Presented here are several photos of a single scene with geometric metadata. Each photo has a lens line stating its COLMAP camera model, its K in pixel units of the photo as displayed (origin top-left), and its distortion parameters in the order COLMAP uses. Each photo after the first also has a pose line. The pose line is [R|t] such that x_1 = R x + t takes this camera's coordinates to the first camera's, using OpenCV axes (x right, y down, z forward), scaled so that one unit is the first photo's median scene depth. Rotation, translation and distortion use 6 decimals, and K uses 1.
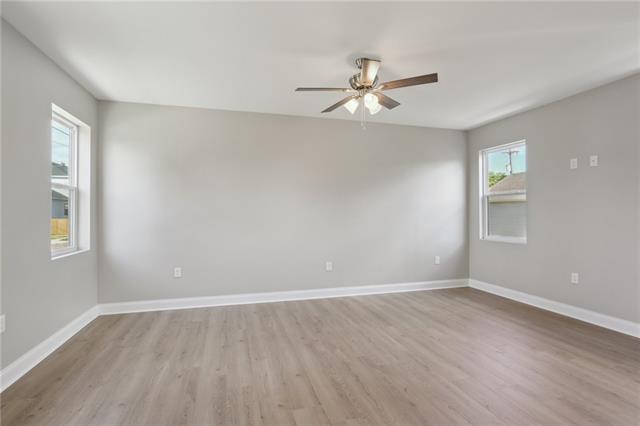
lens RADIAL K [[318.5, 0, 321.4], [0, 318.5, 211.5], [0, 0, 1]] dist [-0.004858, 0.000338]
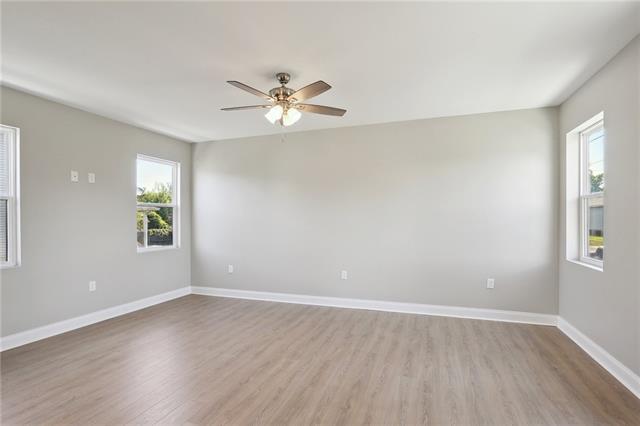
lens RADIAL K [[321.4, 0, 327.6], [0, 321.4, 224.6], [0, 0, 1]] dist [-0.001588, -0.000057]
pose [[0.812622, 0.005177, -0.582768, 0.496998], [0.003360, 0.999902, 0.013569, -0.001465], [0.582782, -0.012984, 0.812525, 0.139998]]
